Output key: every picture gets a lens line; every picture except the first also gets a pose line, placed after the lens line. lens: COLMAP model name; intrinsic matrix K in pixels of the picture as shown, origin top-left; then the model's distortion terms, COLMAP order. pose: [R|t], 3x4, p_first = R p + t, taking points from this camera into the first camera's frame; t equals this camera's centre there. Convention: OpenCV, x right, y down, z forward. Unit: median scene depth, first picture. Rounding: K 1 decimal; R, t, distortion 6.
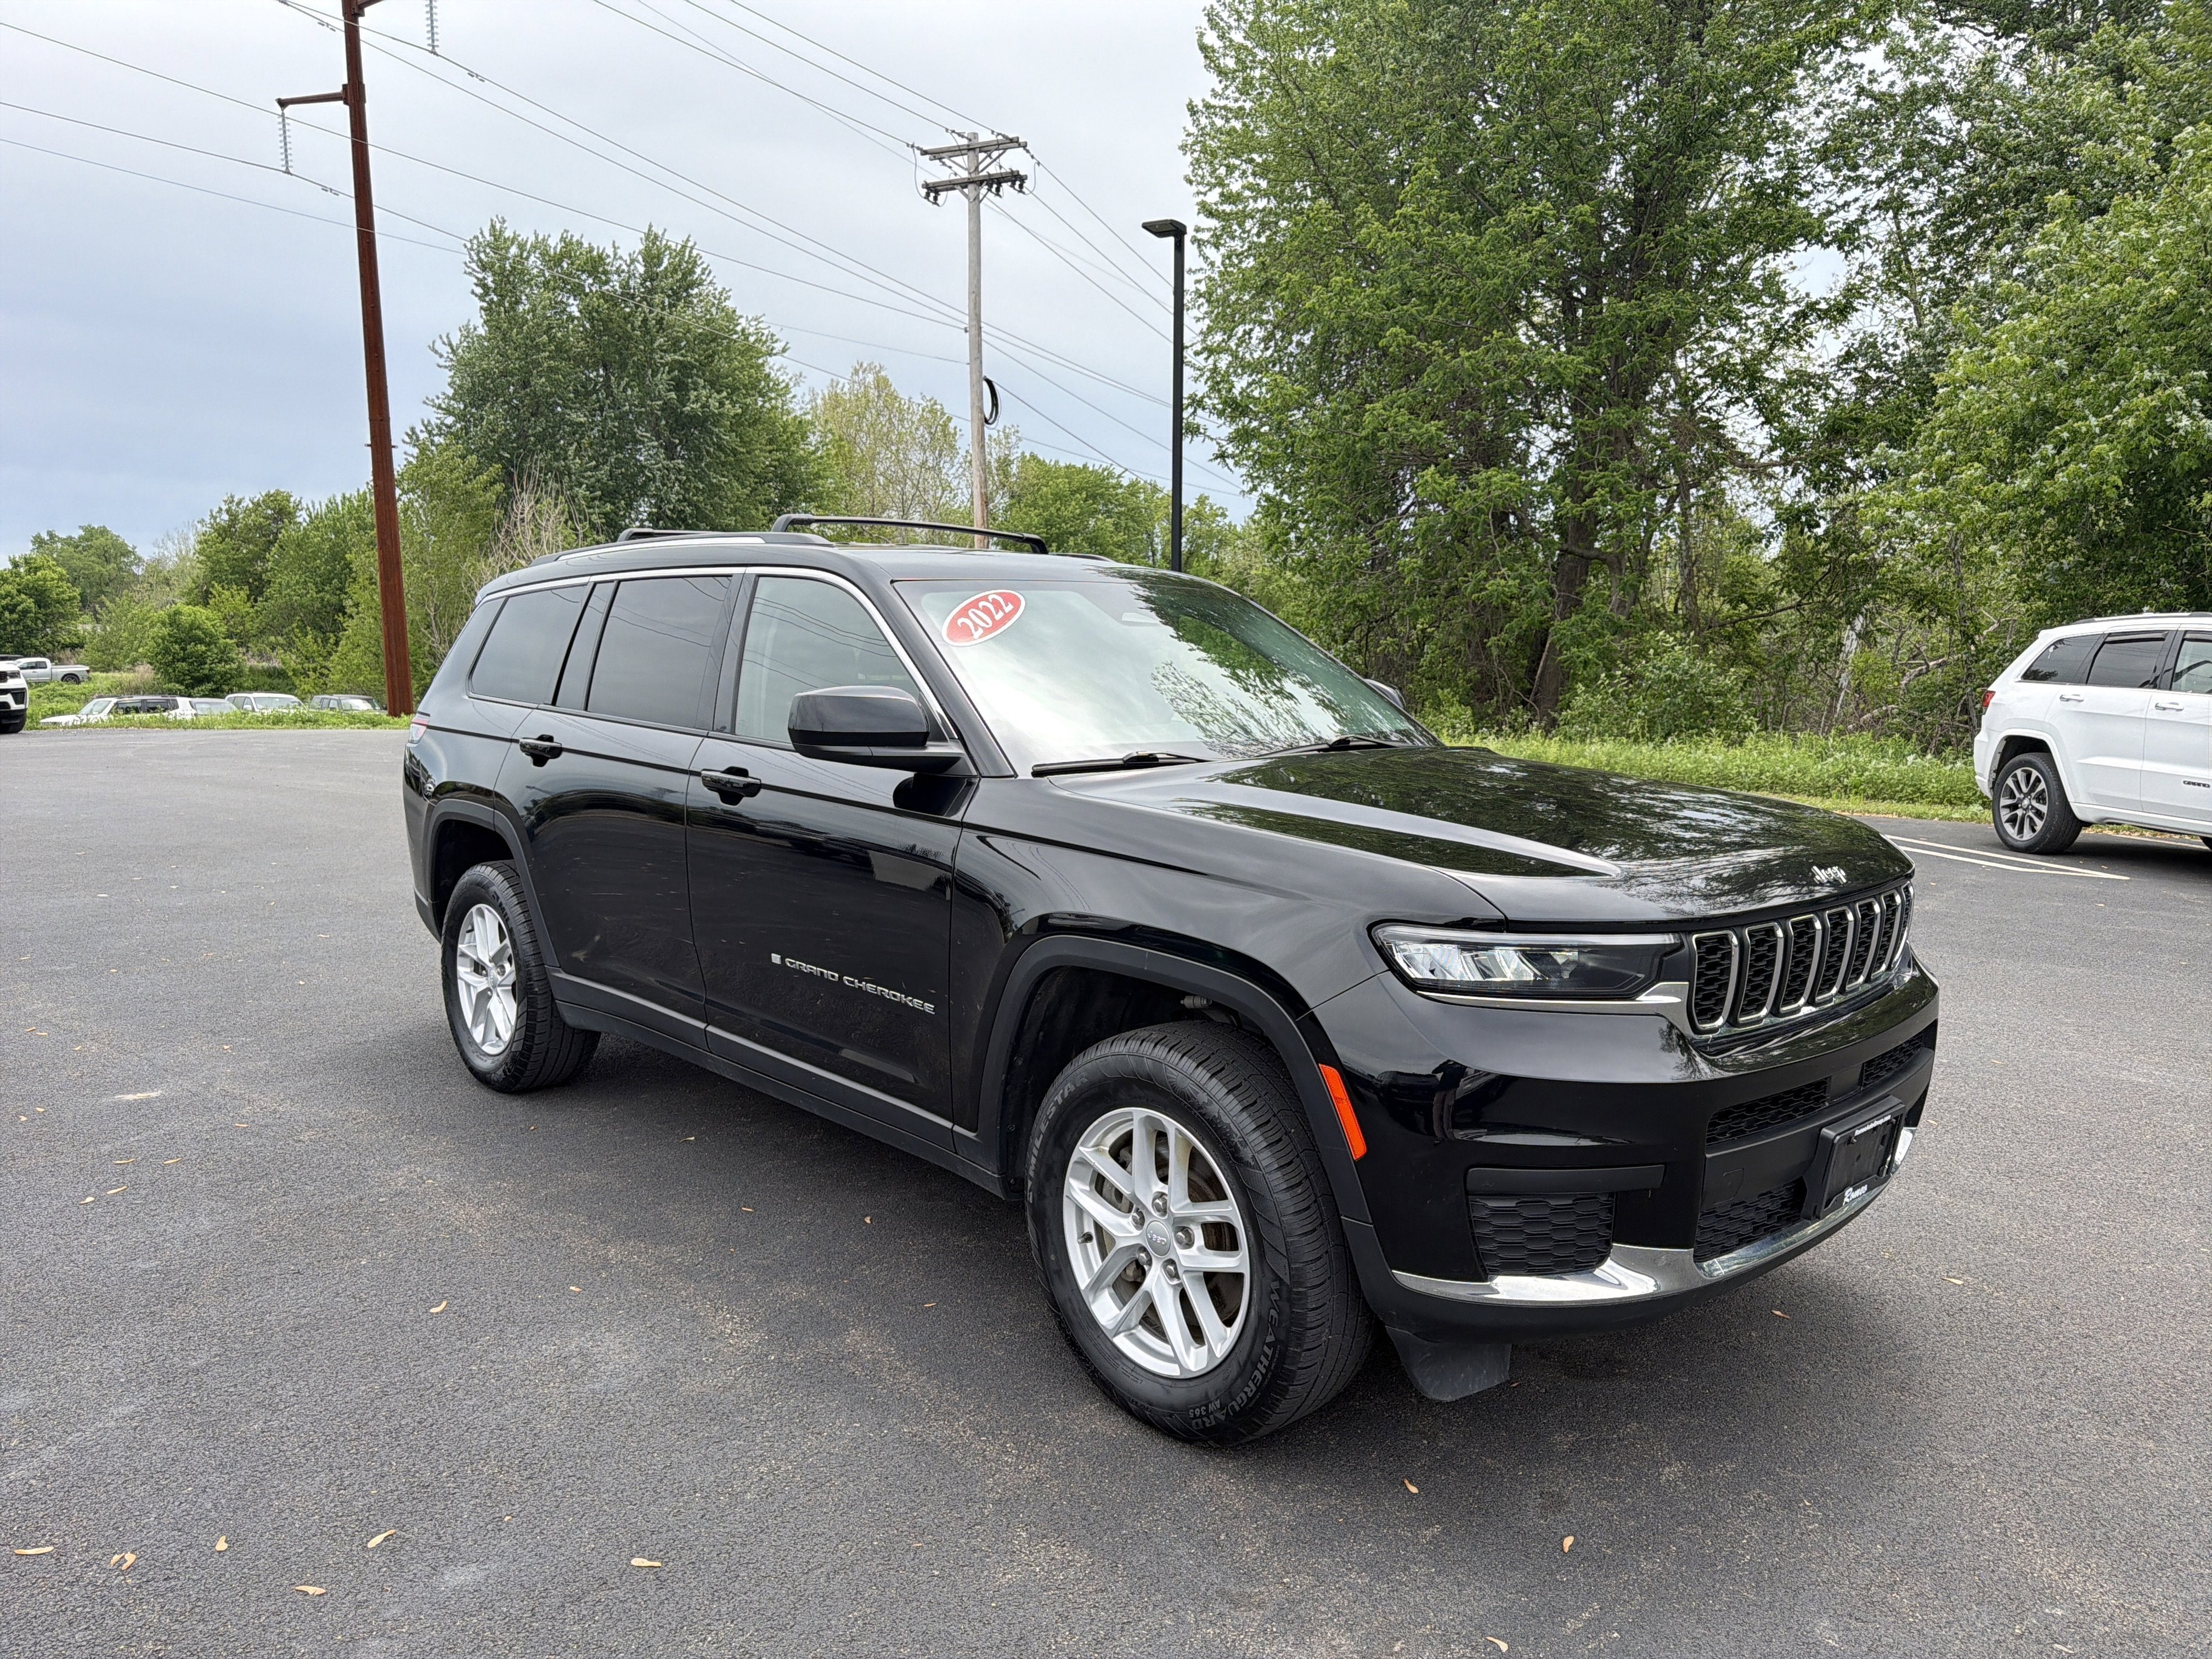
lens RADIAL K [[1574.6, 0, 1131.7], [0, 1574.6, 827.4], [0, 0, 1]] dist [0.020694, -0.006508]
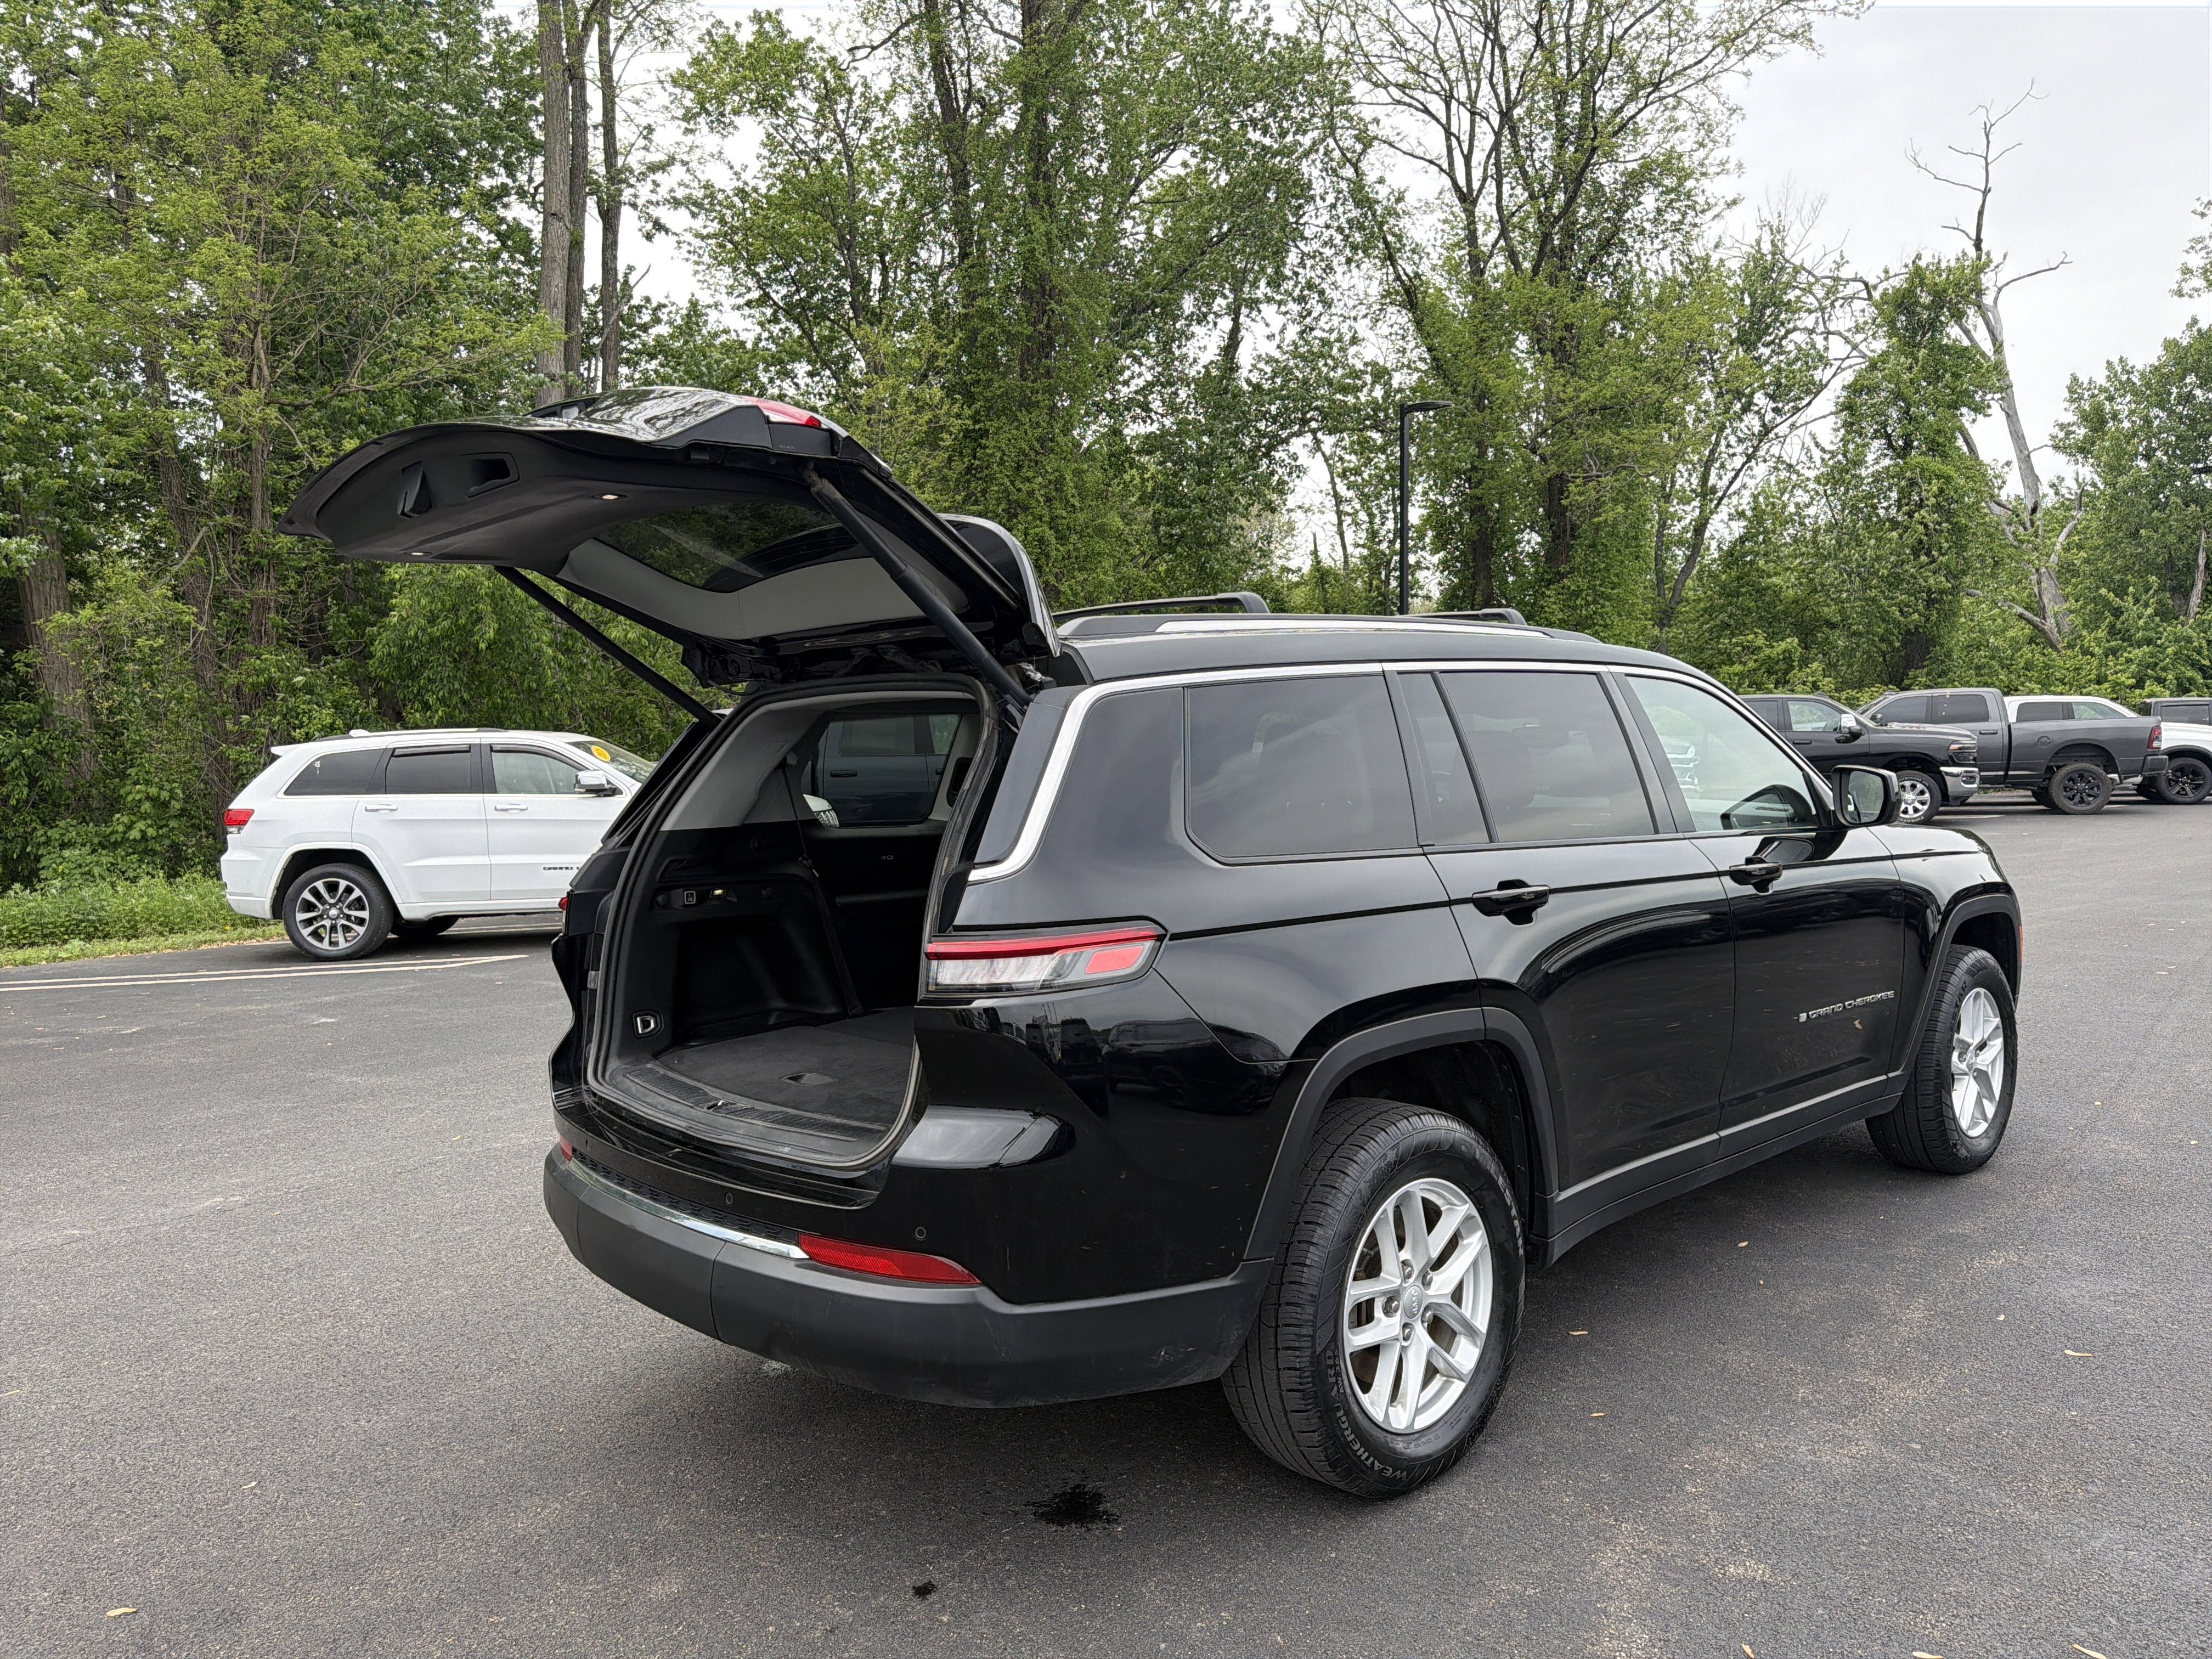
lens RADIAL K [[1562.2, 0, 1124.9], [0, 1562.2, 806.4], [0, 0, 1]] dist [0.079059, -0.081671]
pose [[-0.003647, -0.048718, 0.998806, -1.079355], [0.137335, 0.989324, 0.048756, -0.150450], [-0.990518, 0.137349, 0.003083, 1.164699]]
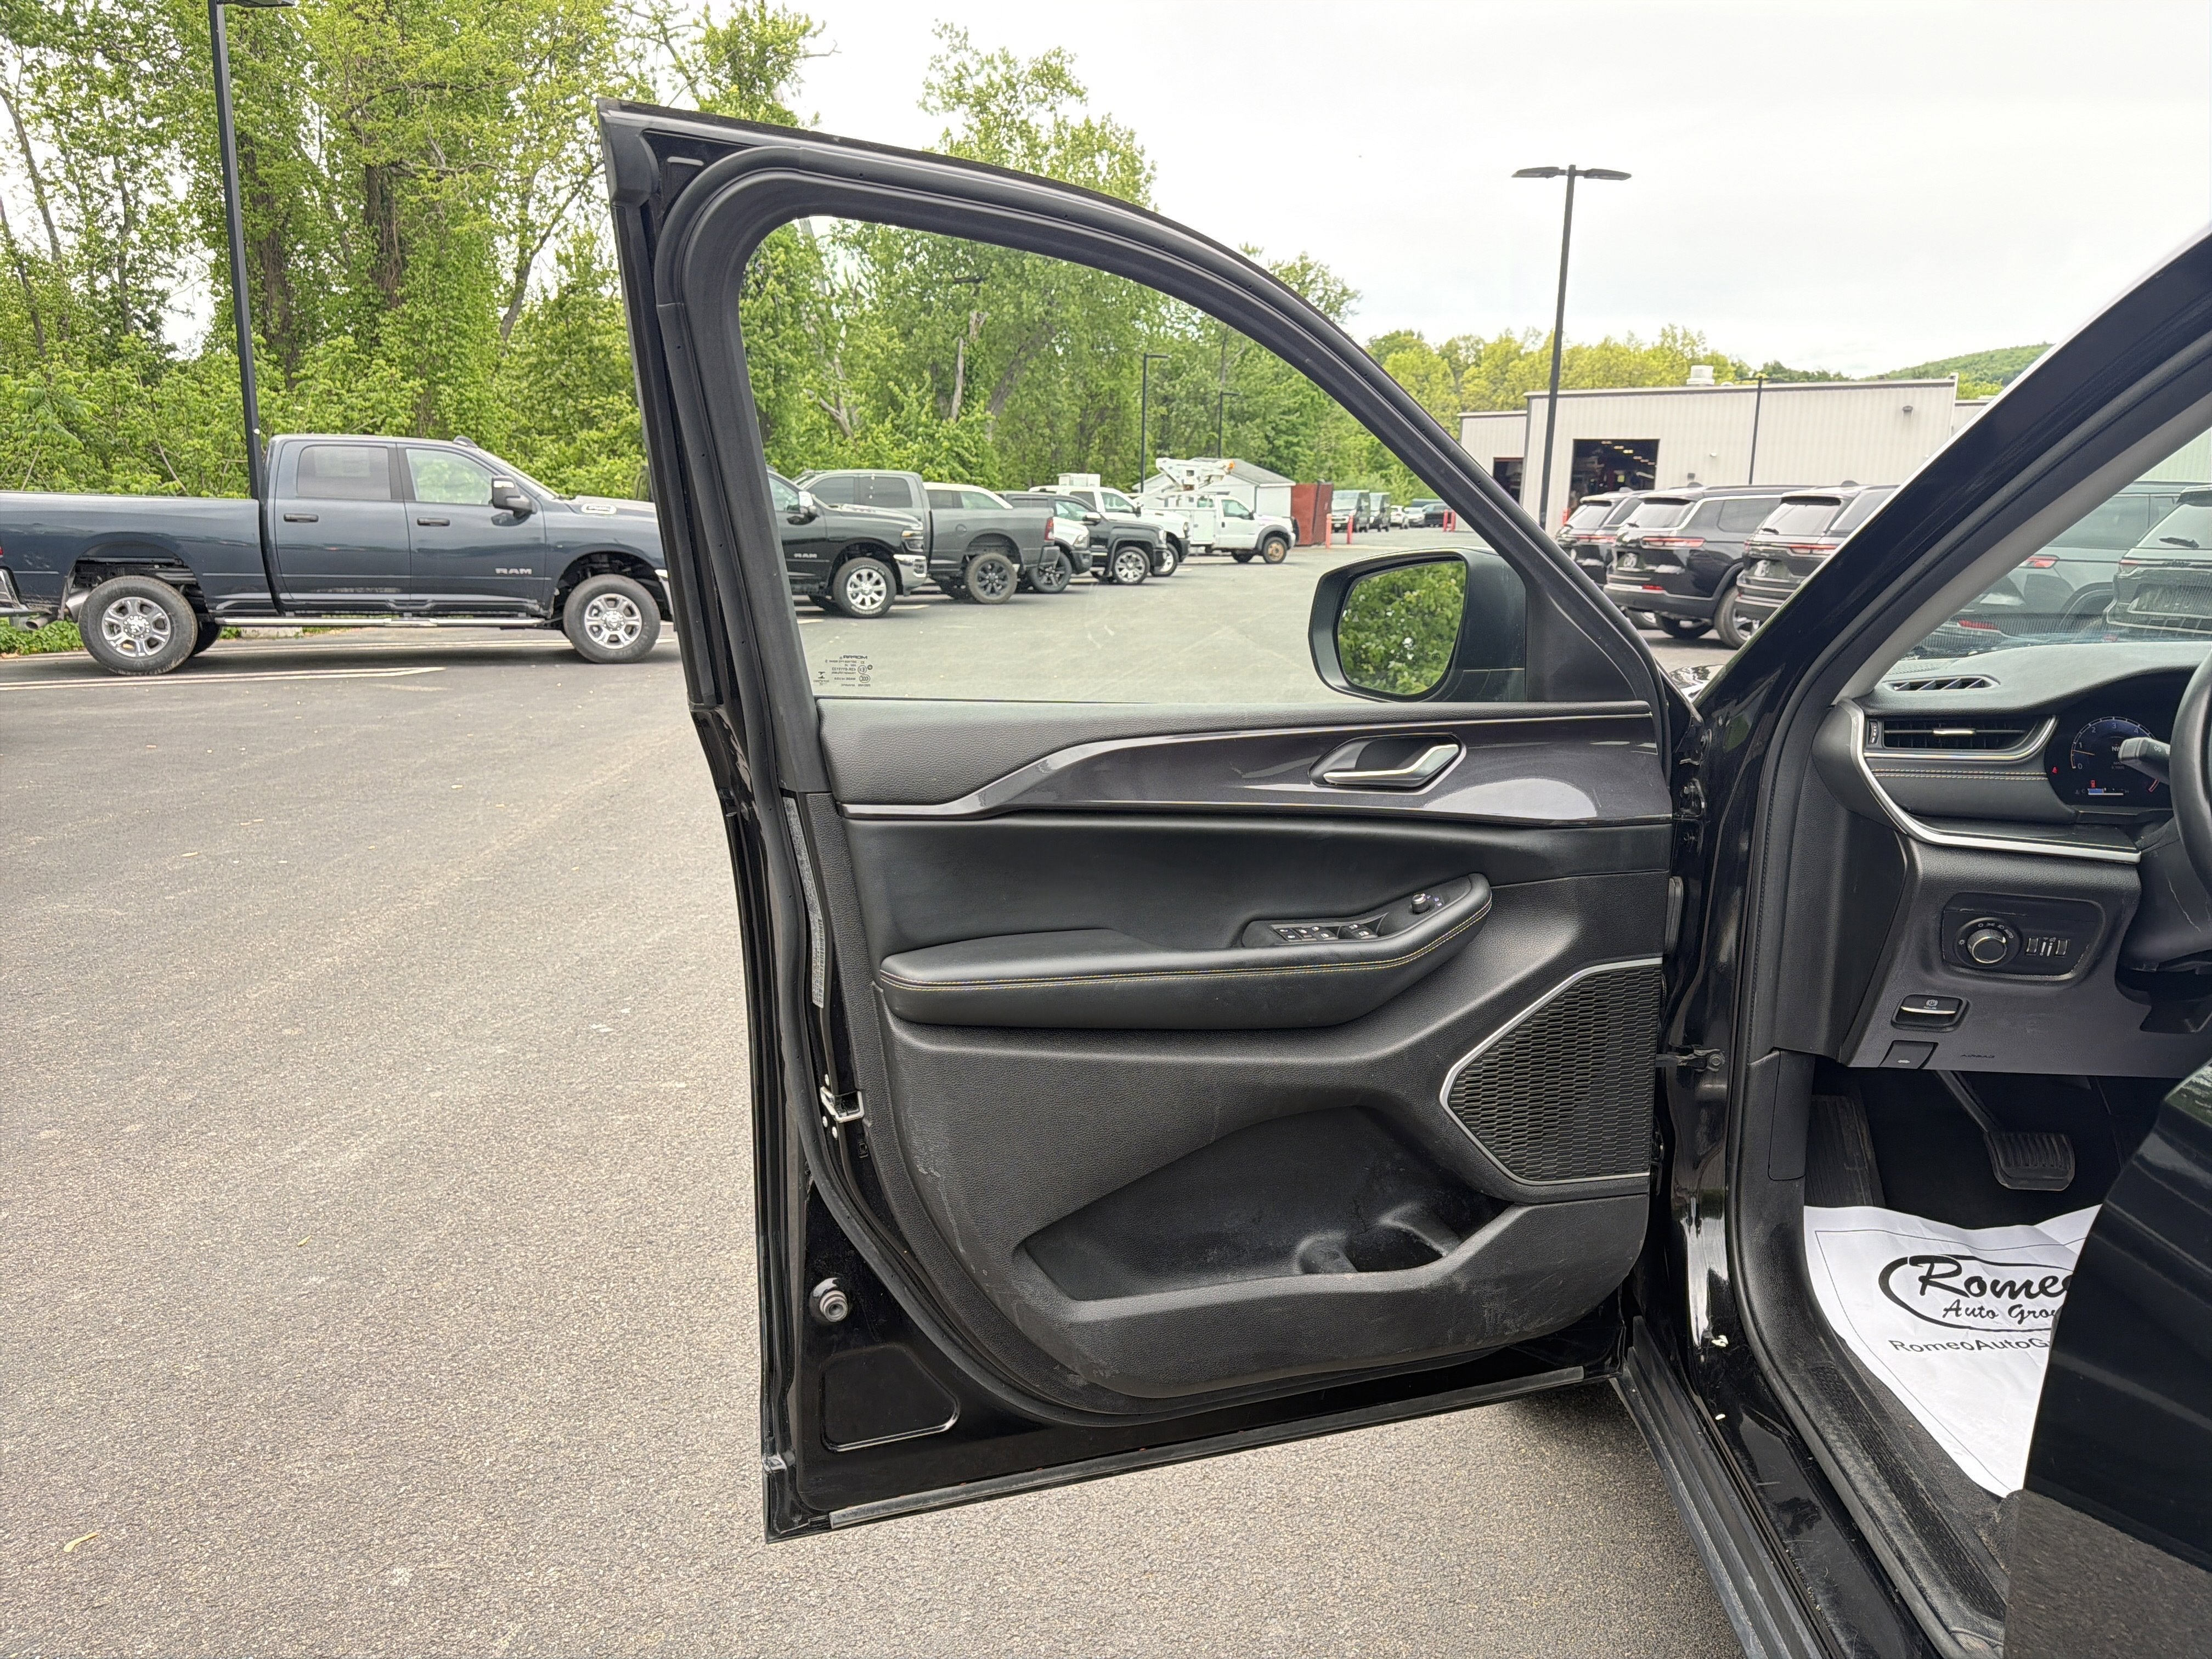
lens RADIAL K [[1581.7, 0, 1090.4], [0, 1581.7, 838.9], [0, 0, 1]] dist [0.038178, -0.042481]
pose [[-0.665288, -0.165352, 0.728046, 0.025940], [0.068564, 0.957513, 0.280122, -0.136393], [-0.743432, 0.236280, -0.625685, 1.277365]]
